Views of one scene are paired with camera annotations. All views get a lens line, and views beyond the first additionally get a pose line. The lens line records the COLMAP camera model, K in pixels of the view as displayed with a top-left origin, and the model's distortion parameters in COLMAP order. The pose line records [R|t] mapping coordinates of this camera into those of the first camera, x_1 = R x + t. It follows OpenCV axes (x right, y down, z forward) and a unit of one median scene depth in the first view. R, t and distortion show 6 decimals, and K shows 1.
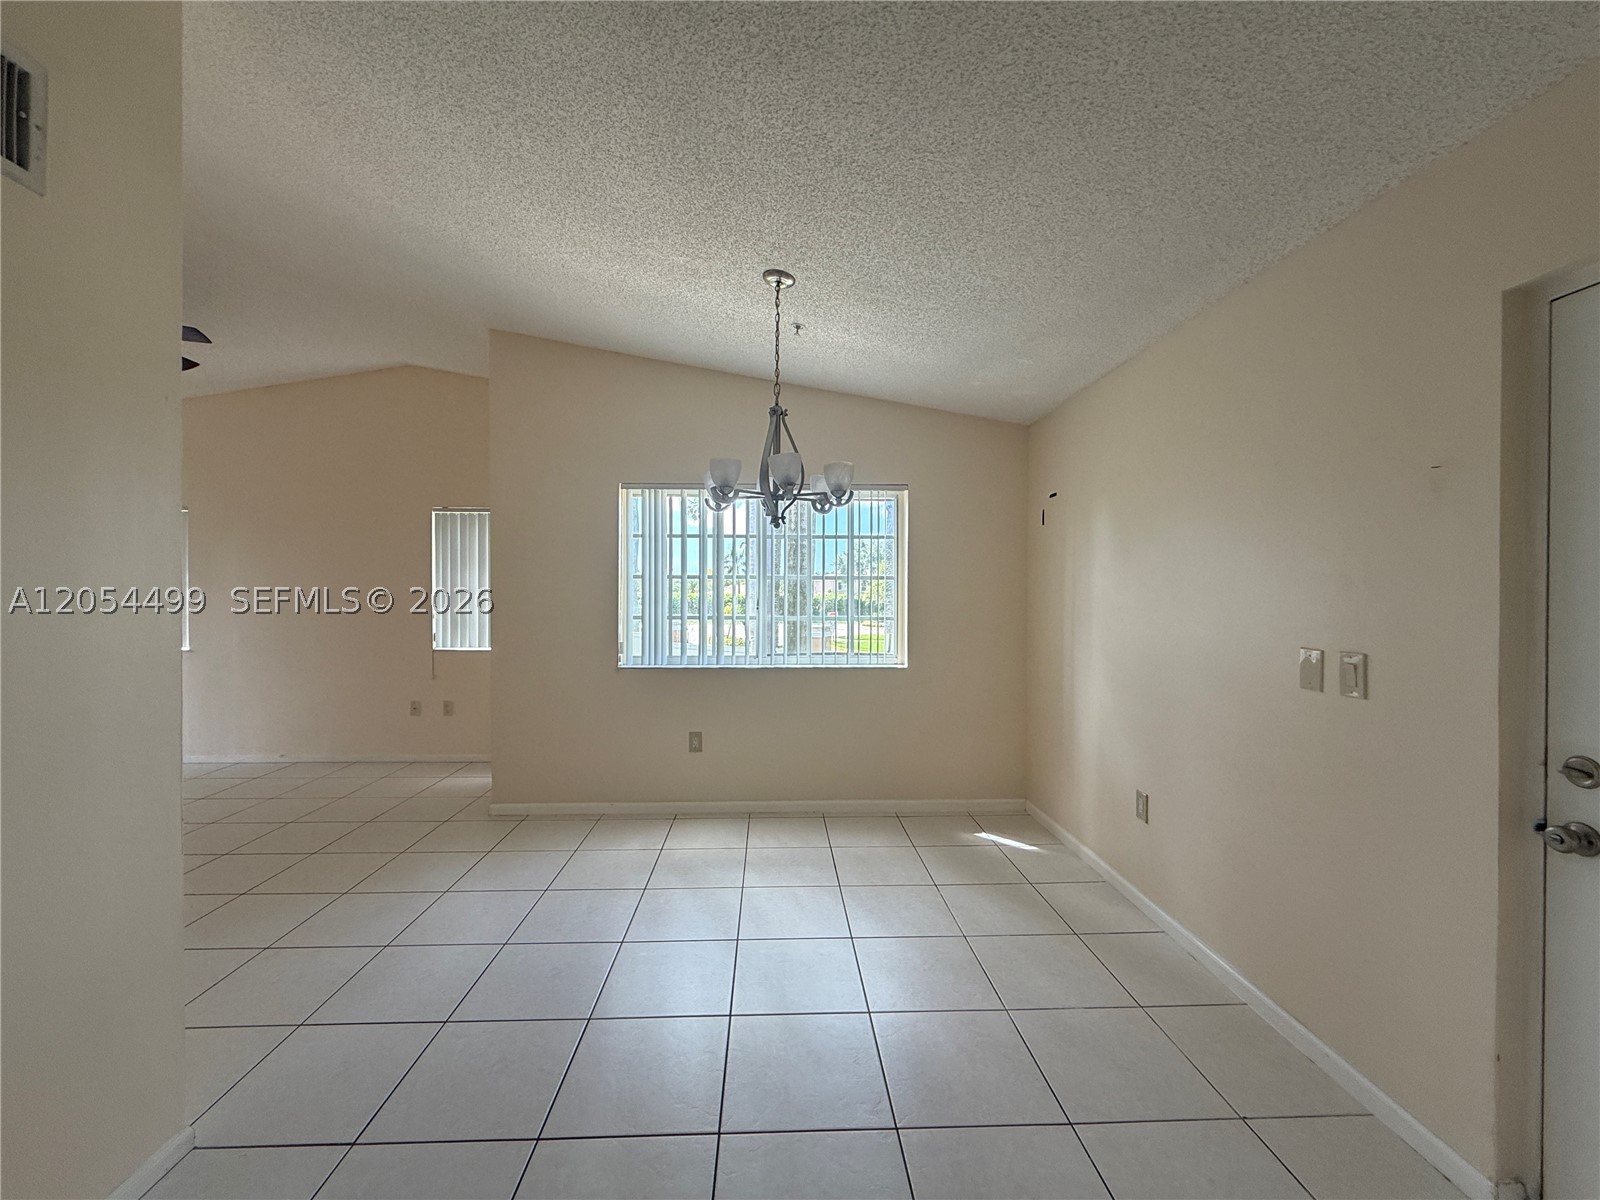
lens RADIAL K [[641.3, 0, 803.6], [0, 641.3, 596.6], [0, 0, 1]] dist [0.000155, 0.000402]
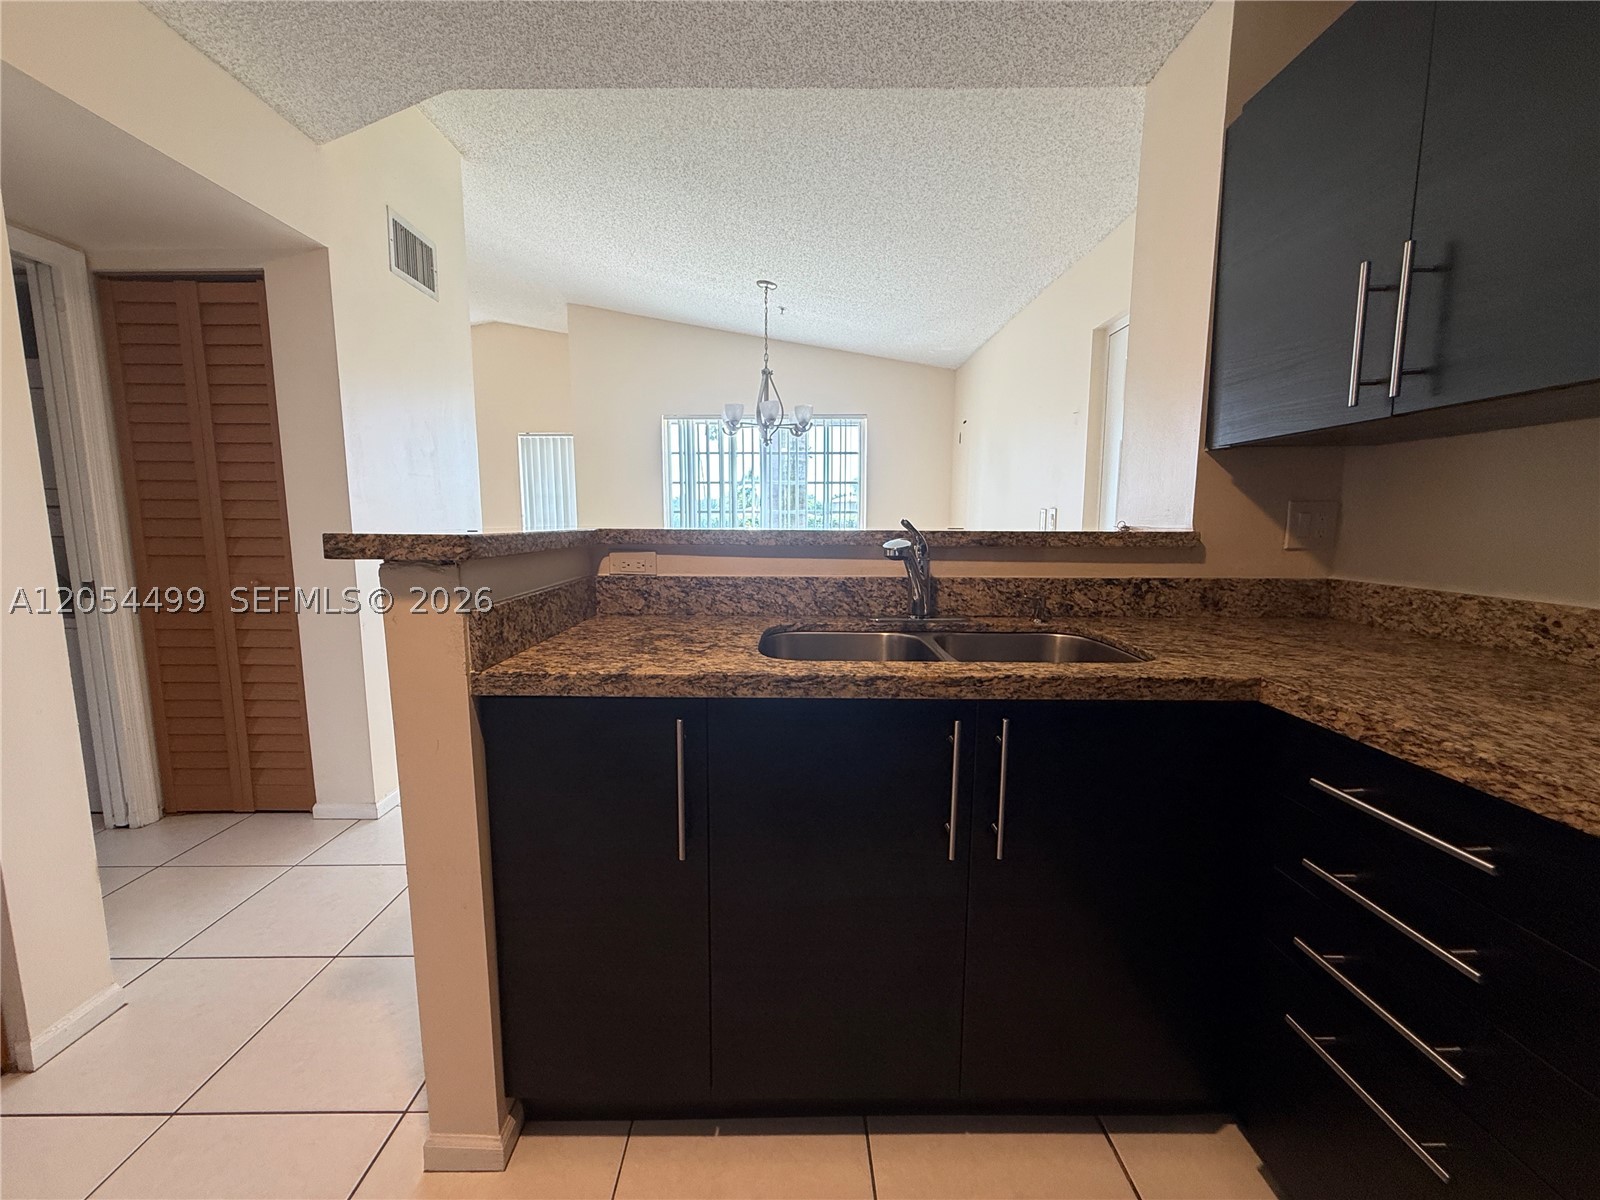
lens RADIAL K [[641.3, 0, 798.8], [0, 641.3, 595.2], [0, 0, 1]] dist [0.000155, 0.000402]
pose [[0.999233, 0.000086, -0.039163, 0.069516], [0.004798, 0.992198, 0.124579, 0.041460], [0.038868, -0.124671, 0.991437, -0.436802]]
